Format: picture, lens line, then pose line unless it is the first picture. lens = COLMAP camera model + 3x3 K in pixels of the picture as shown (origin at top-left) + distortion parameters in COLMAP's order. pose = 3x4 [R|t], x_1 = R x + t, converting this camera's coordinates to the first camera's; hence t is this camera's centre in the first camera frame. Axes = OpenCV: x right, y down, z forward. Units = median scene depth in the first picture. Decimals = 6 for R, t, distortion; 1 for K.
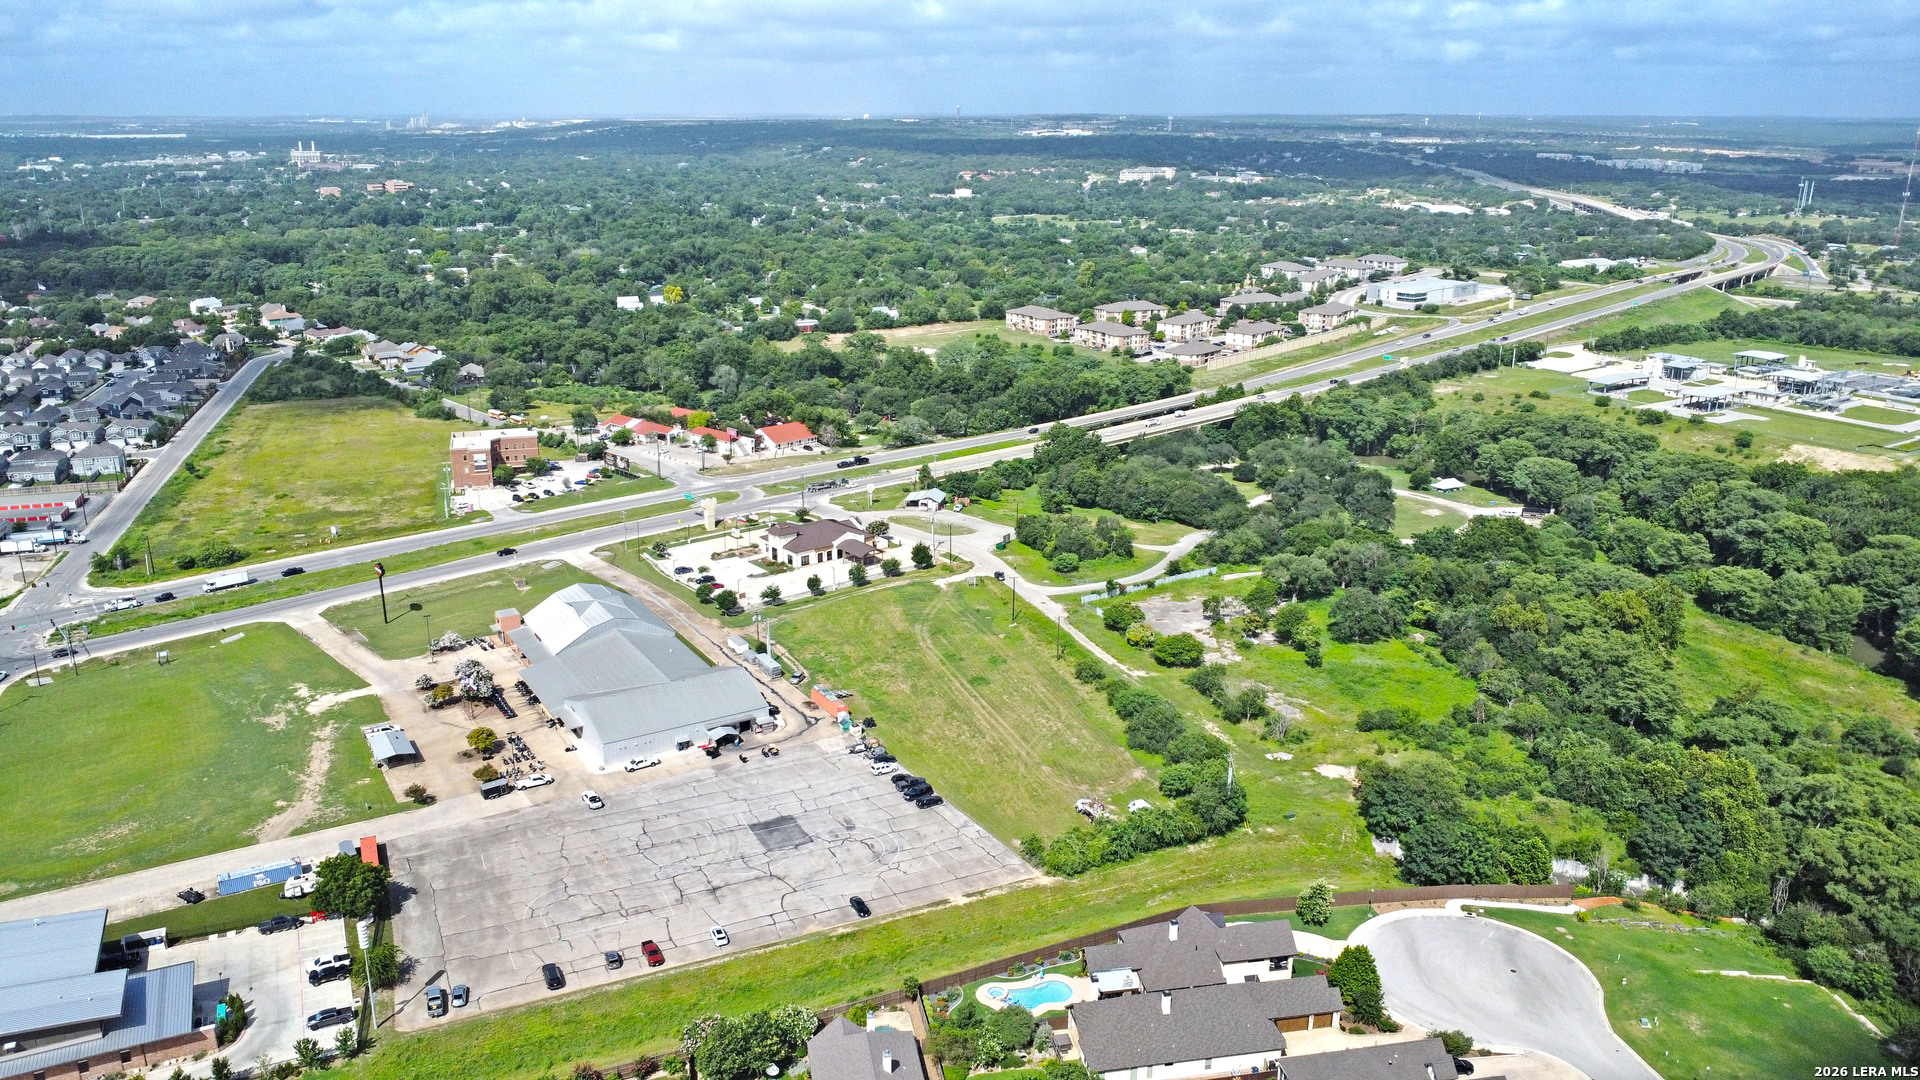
lens RADIAL K [[1388.6, 0, 960.0], [0, 1388.6, 540.0], [0, 0, 1]] dist [-0.026260, -0.004056]
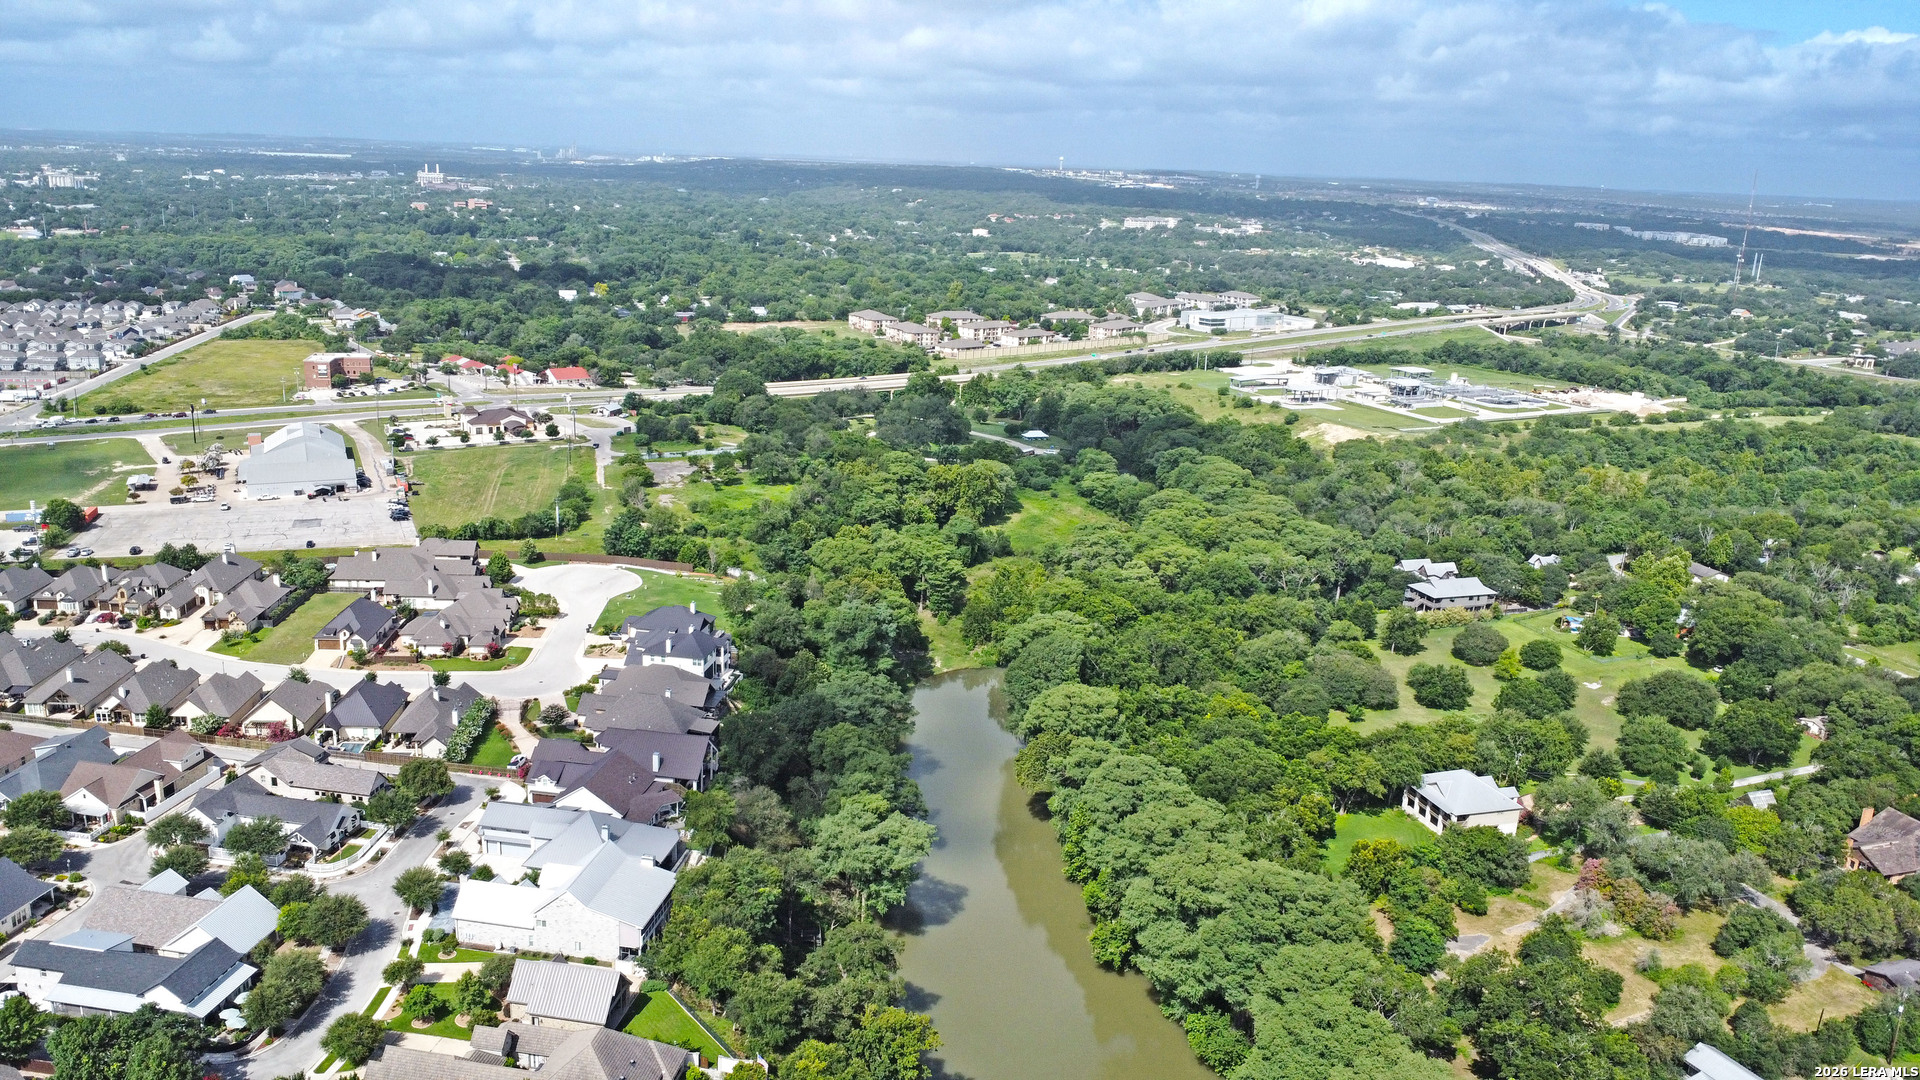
lens RADIAL K [[1388.6, 0, 960.0], [0, 1388.6, 540.0], [0, 0, 1]] dist [-0.026260, -0.004056]
pose [[0.993643, 0.063489, -0.092968, 0.311117], [-0.066597, 0.997307, -0.030722, 0.080805], [0.090767, 0.036718, 0.995195, -0.253884]]
